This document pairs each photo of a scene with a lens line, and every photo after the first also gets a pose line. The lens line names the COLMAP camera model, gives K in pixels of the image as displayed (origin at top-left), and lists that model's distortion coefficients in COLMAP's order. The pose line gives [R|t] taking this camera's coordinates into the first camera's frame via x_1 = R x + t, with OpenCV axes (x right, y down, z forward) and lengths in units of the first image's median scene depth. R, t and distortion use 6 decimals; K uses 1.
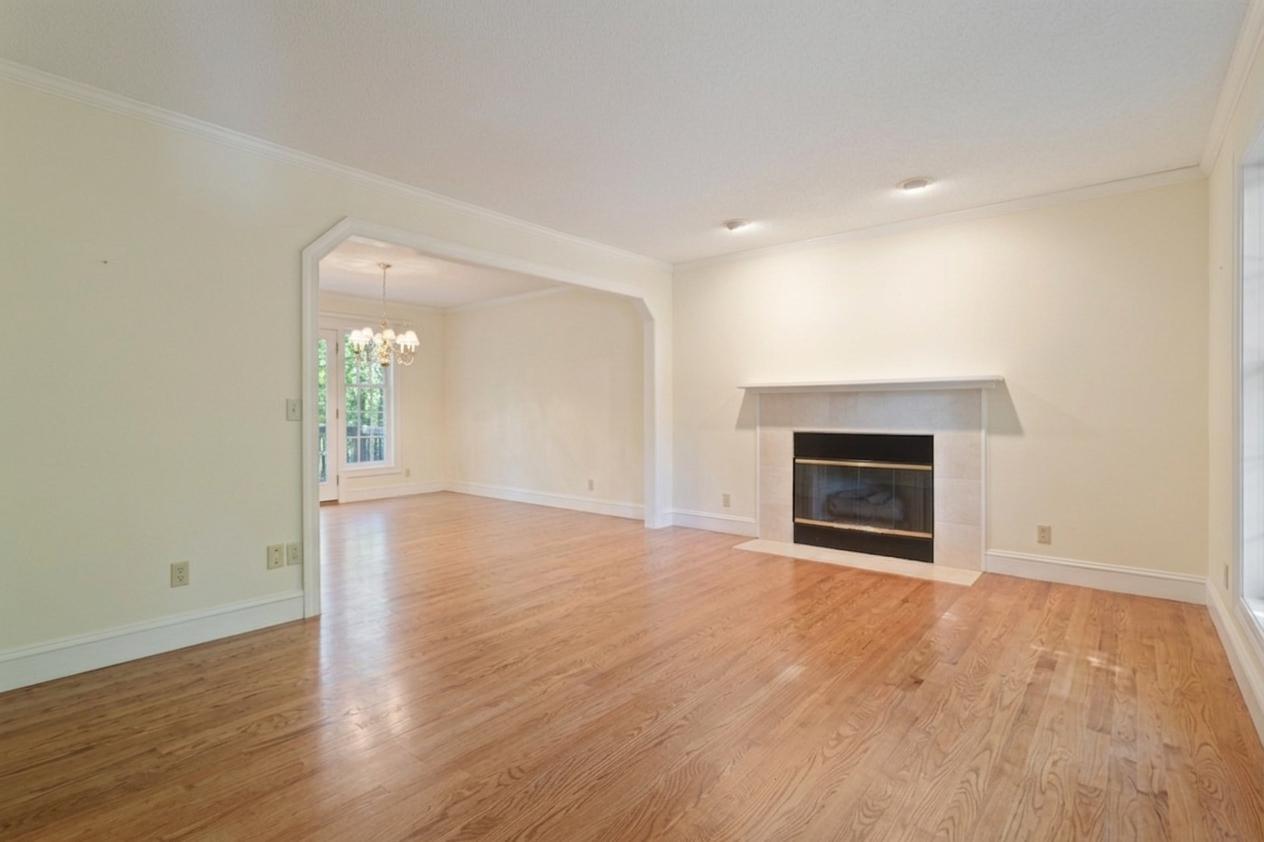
lens RADIAL K [[605.6, 0, 638.4], [0, 605.6, 418.6], [0, 0, 1]] dist [-0.000547, -0.000133]
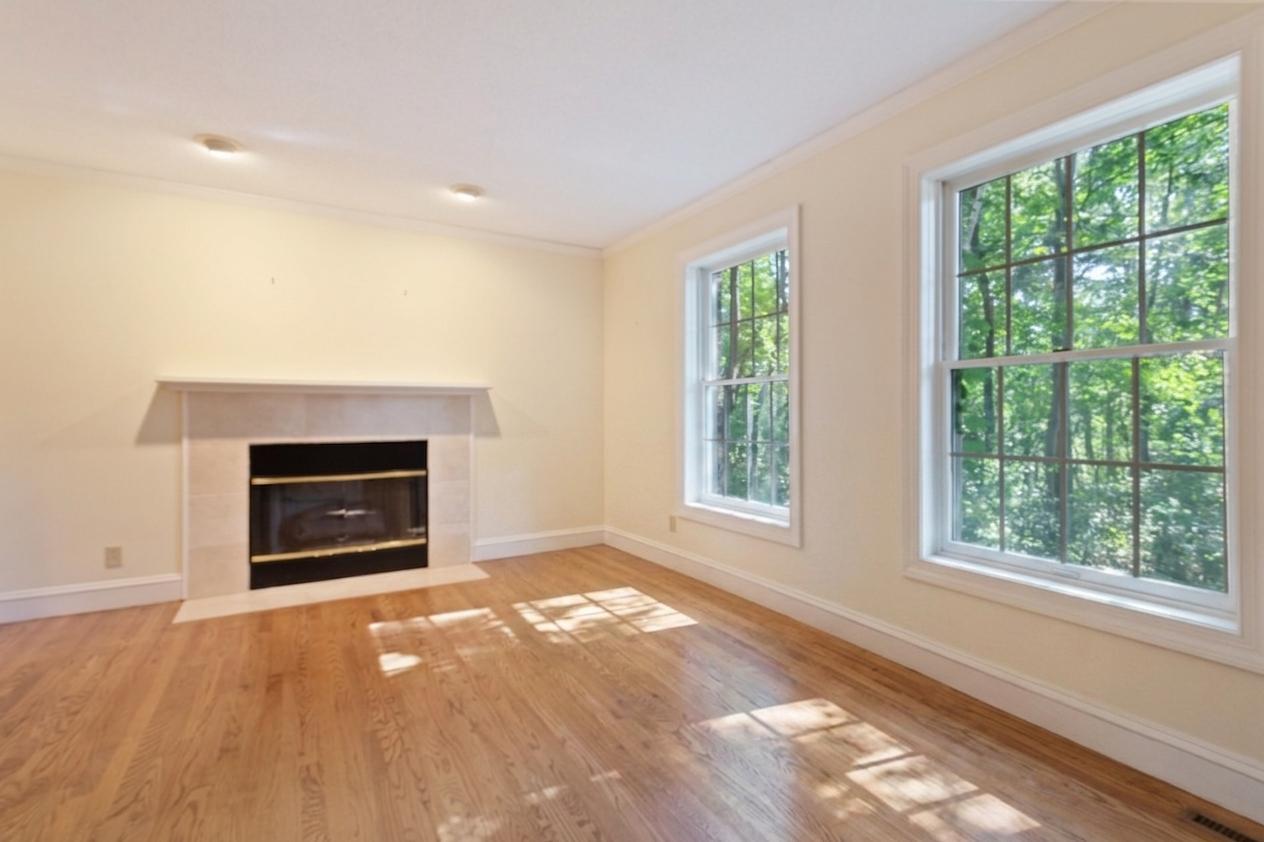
lens RADIAL K [[585.2, 0, 632.0], [0, 585.2, 421.0], [0, 0, 1]] dist [0.000106, -0.000048]
pose [[0.348756, -0.009238, 0.937168, -0.300357], [0.014282, 0.999888, 0.004542, -0.004531], [-0.937105, 0.011800, 0.348849, 0.334839]]
